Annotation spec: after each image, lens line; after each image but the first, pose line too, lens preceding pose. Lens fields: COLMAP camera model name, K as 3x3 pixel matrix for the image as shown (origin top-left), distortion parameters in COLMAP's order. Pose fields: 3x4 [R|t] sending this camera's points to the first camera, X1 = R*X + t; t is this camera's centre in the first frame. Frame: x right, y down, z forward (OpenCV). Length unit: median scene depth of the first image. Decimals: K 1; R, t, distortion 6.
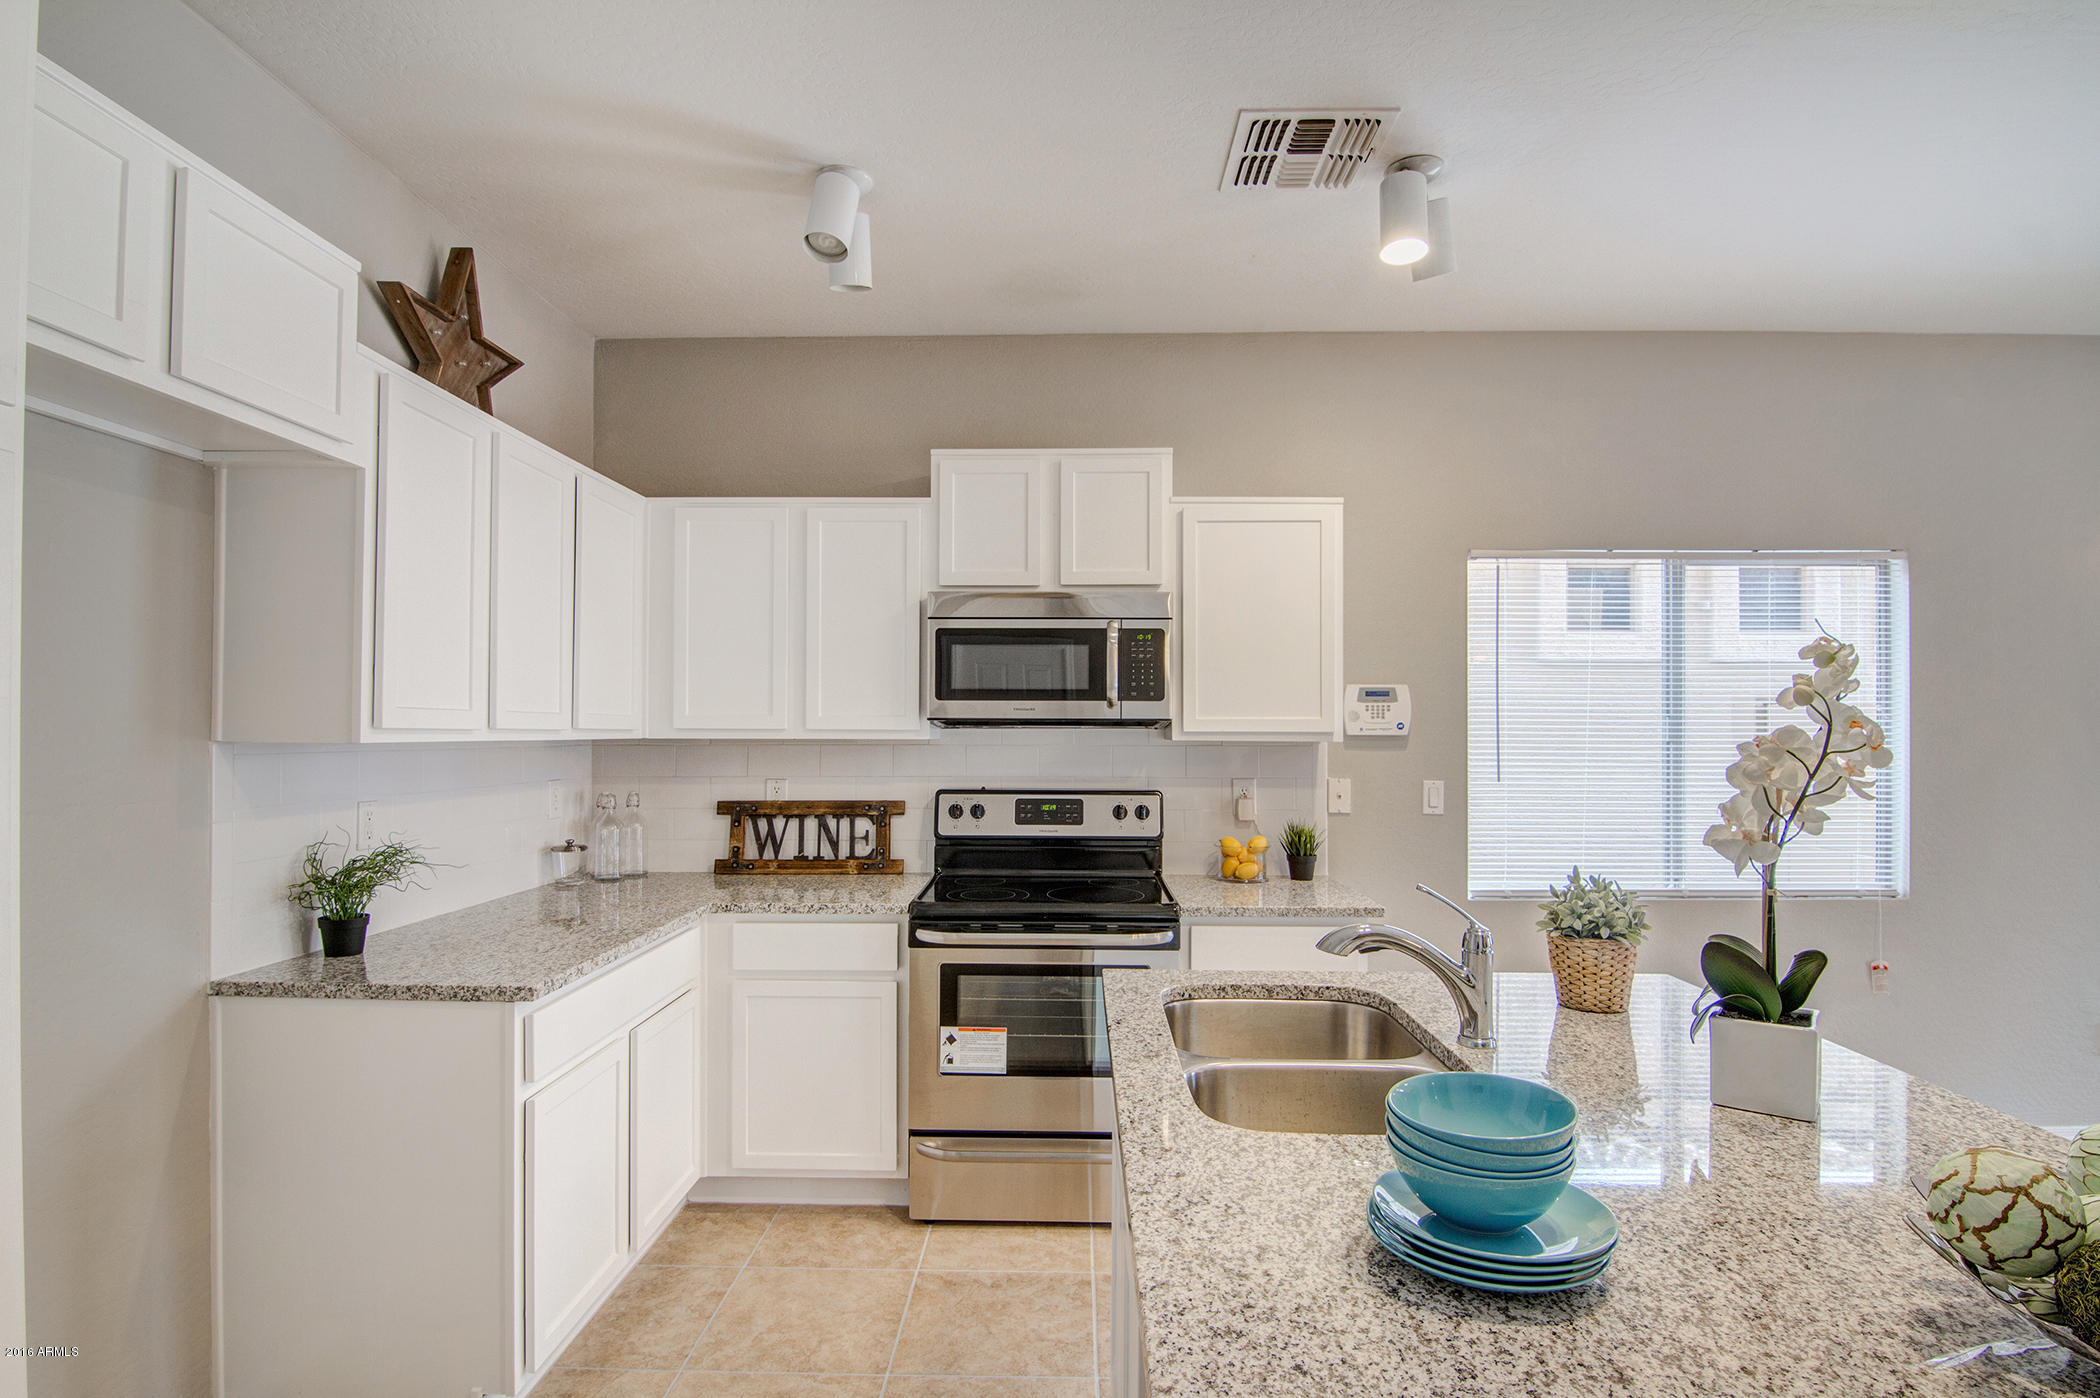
lens RADIAL K [[1064.7, 0, 1064.7], [0, 1064.7, 722.5], [0, 0, 1]] dist [0.000161, -0.016874]
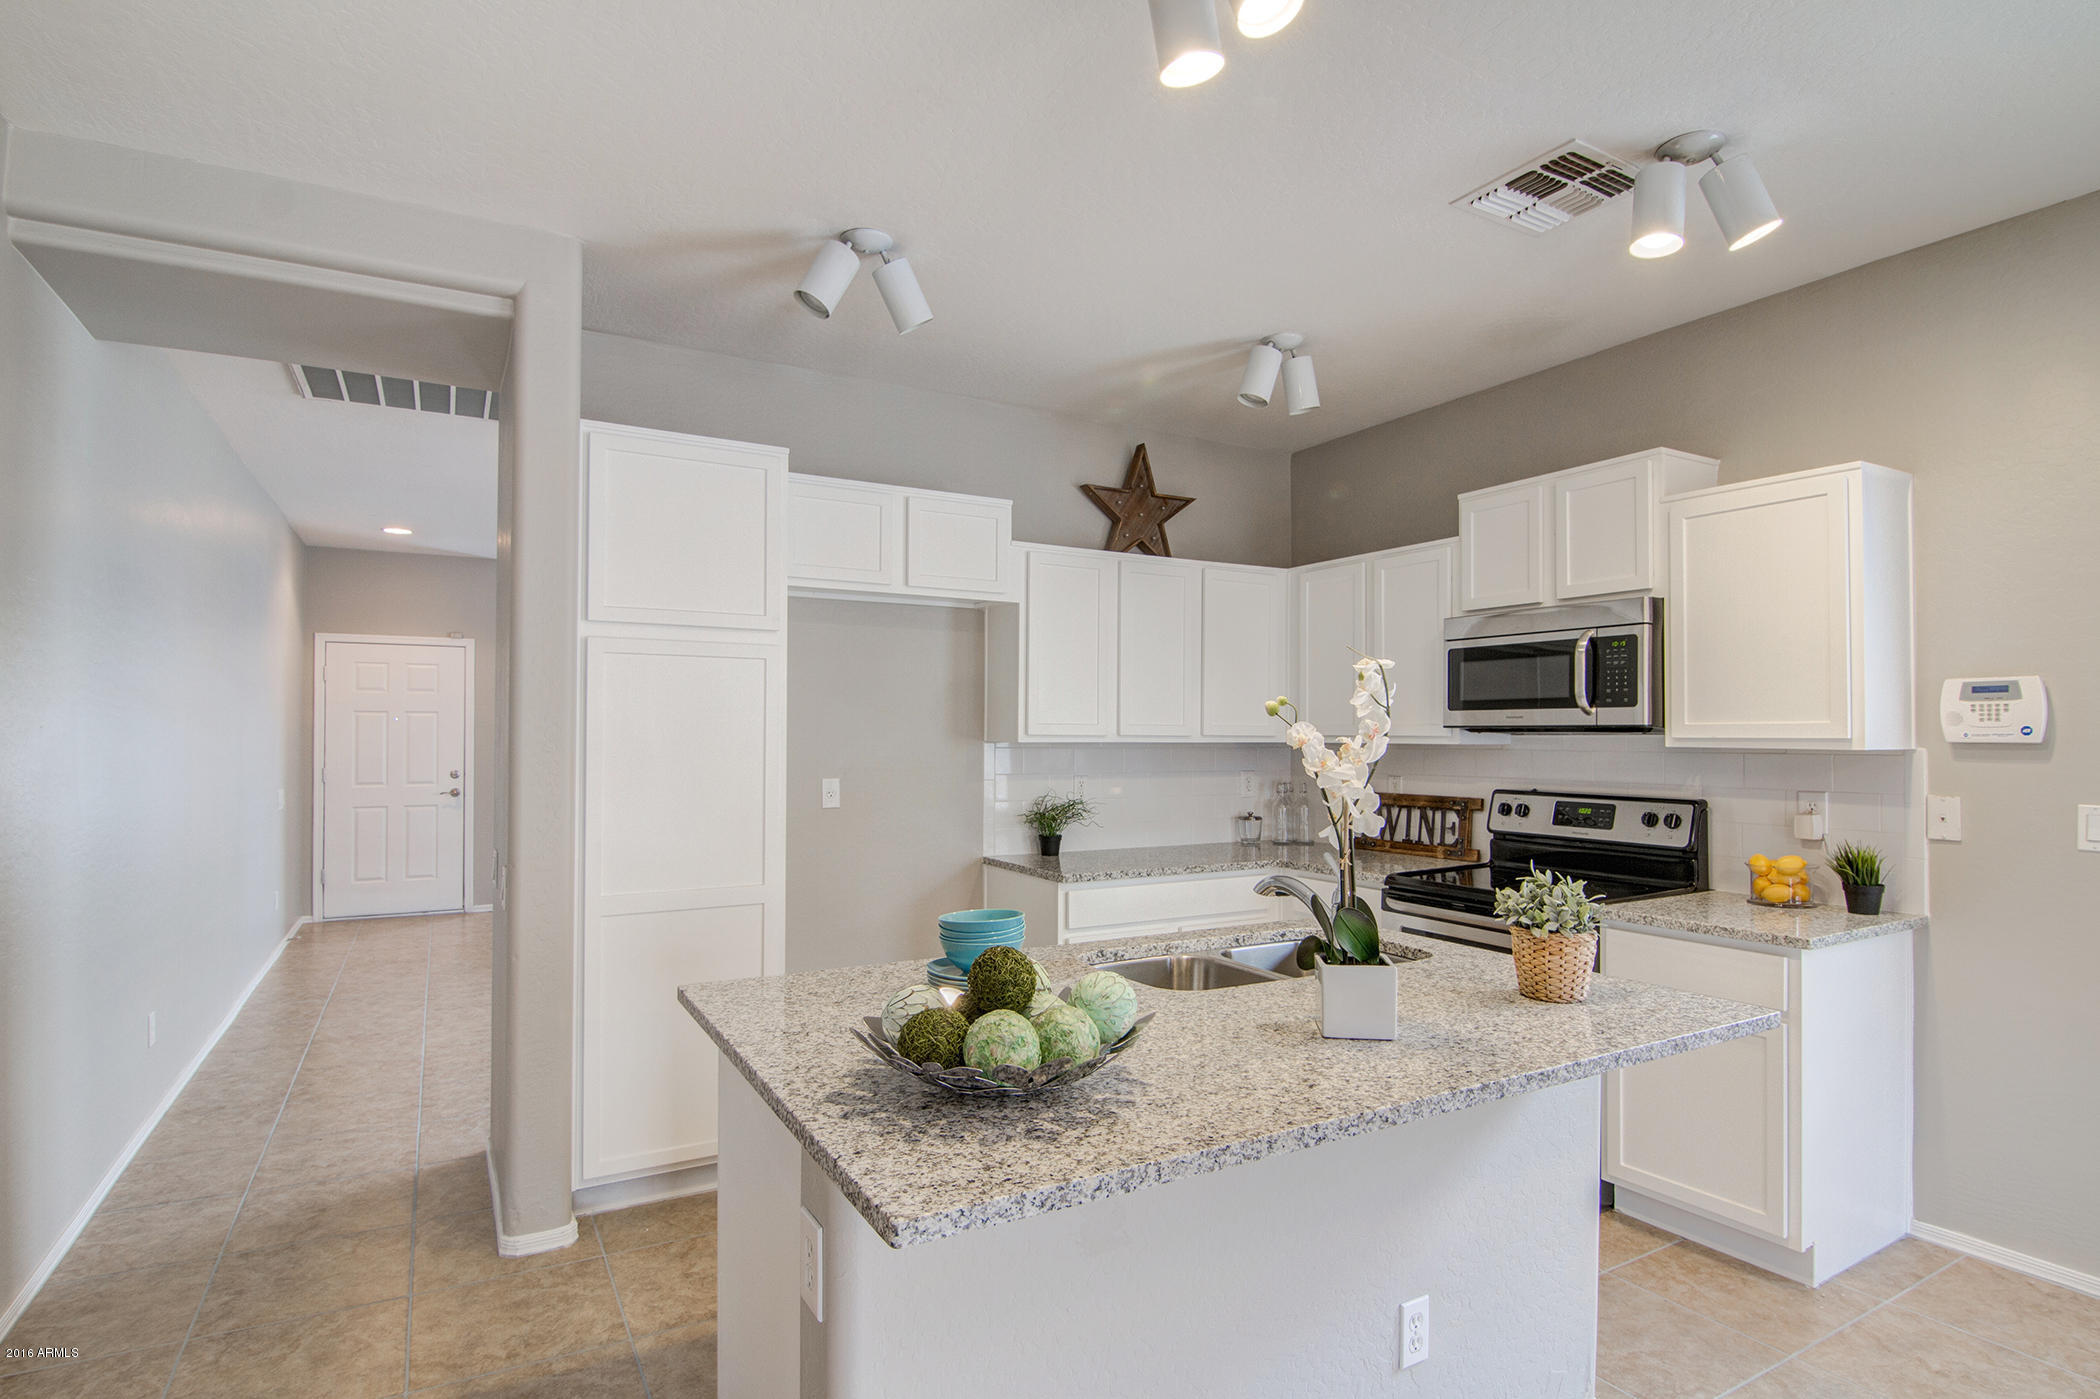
lens RADIAL K [[1107.6, 0, 1067.6], [0, 1107.6, 718.5], [0, 0, 1]] dist [-0.026764, -0.000241]
pose [[0.511098, -0.014478, -0.859401, 0.693029], [0.004984, 0.999891, -0.013881, 0.002306], [0.859508, 0.002812, 0.511114, 0.017441]]
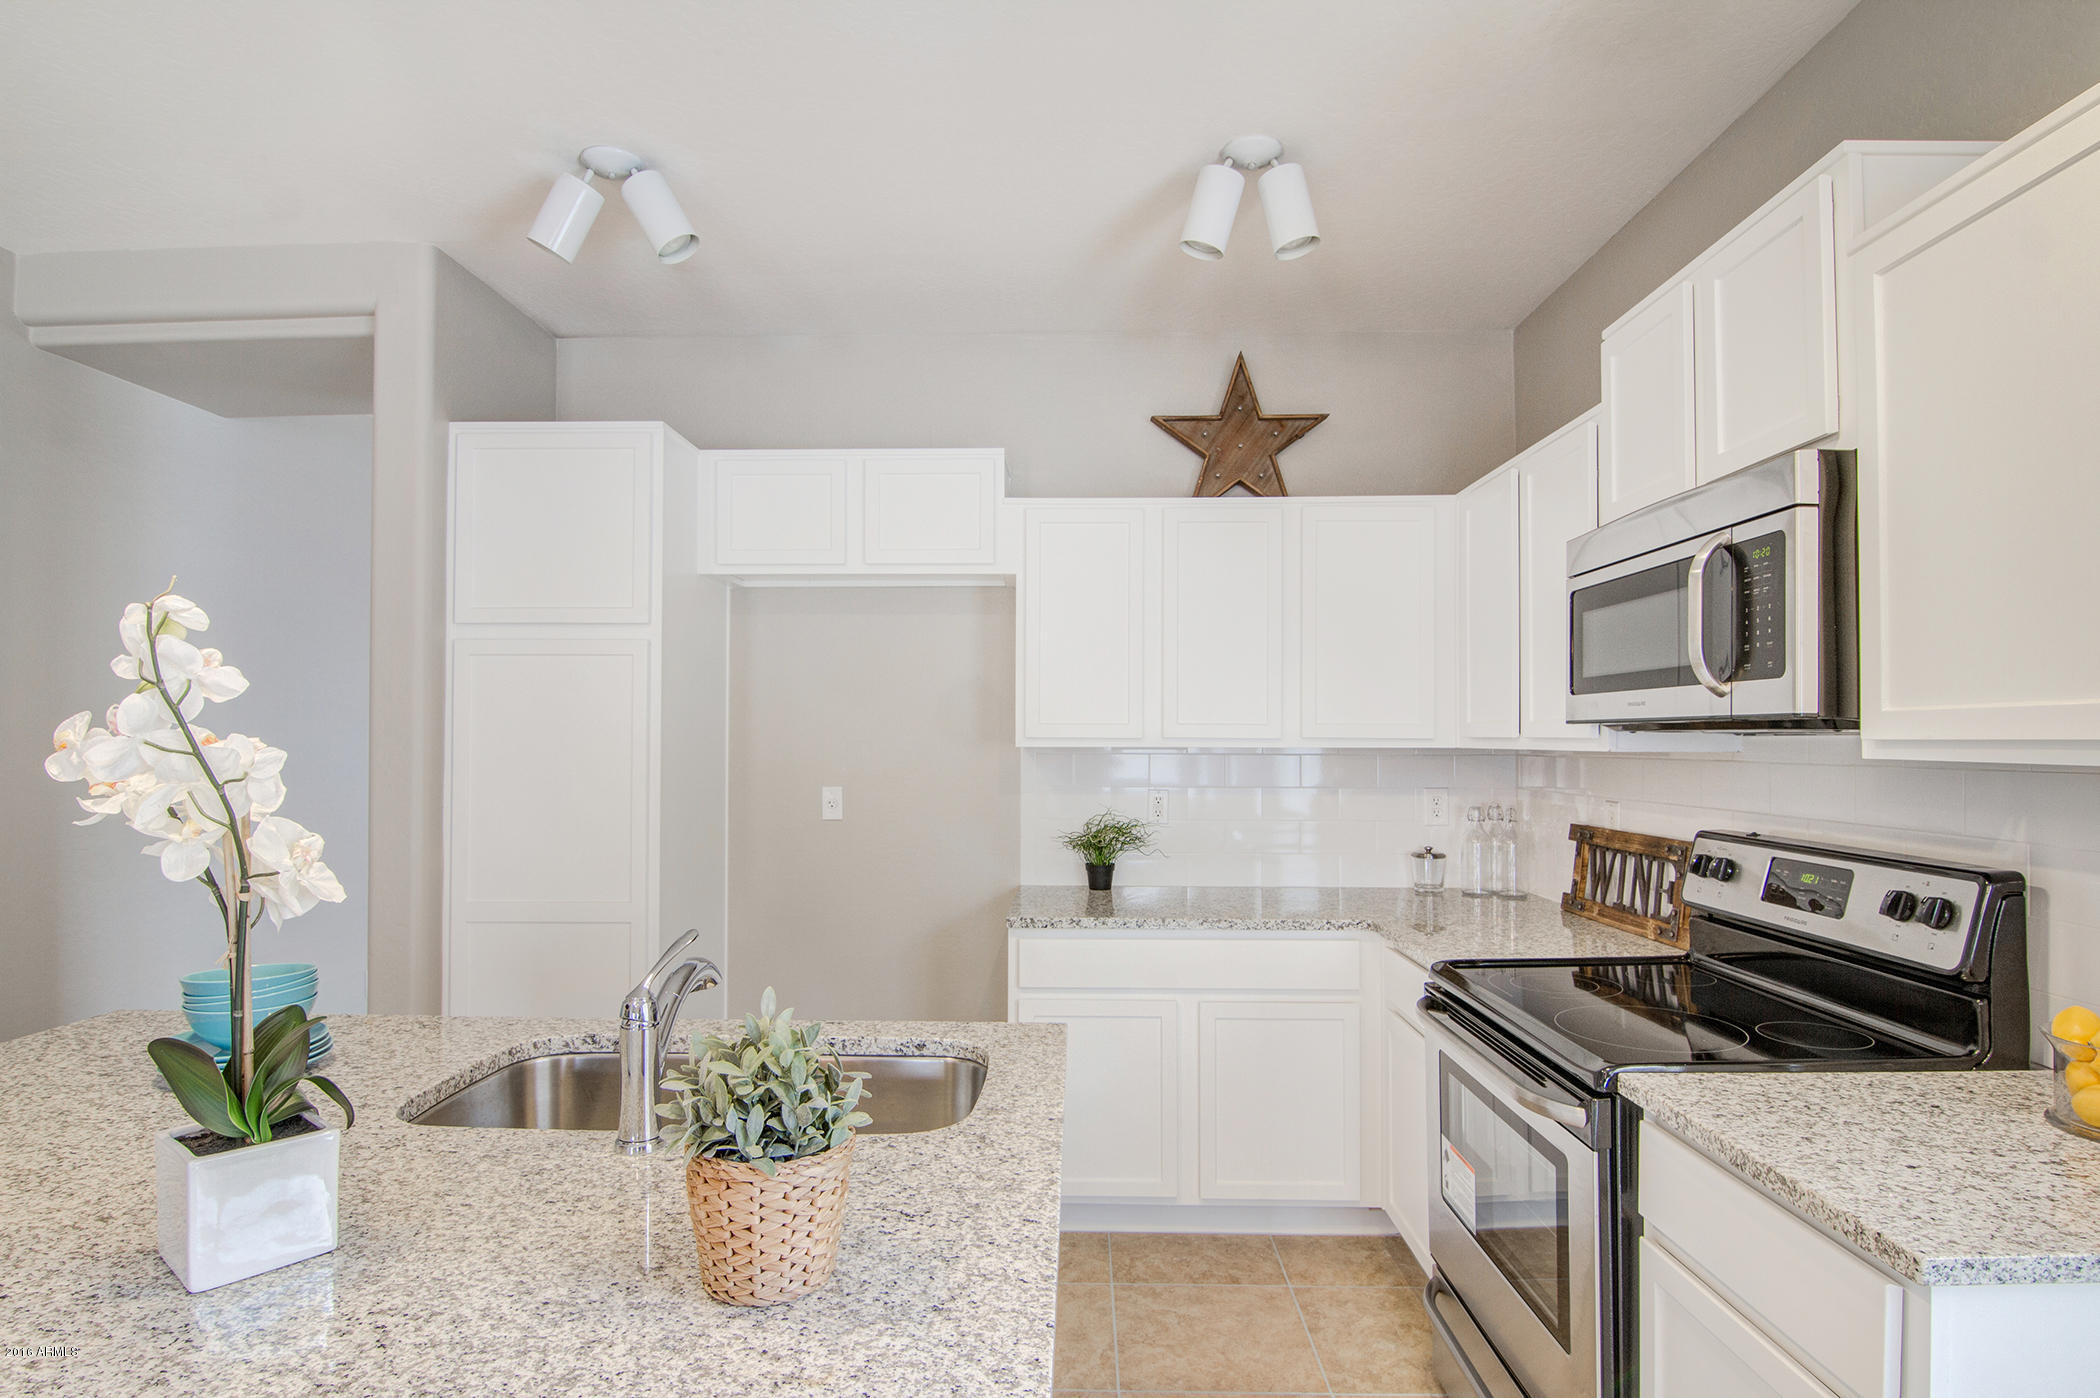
lens RADIAL K [[1107.6, 0, 1067.6], [0, 1107.6, 718.0], [0, 0, 1]] dist [-0.026764, -0.000241]
pose [[-0.026182, -0.021978, -0.999416, 0.596026], [0.006065, 0.999736, -0.022144, 0.007589], [0.999639, -0.006642, -0.026042, 0.672619]]
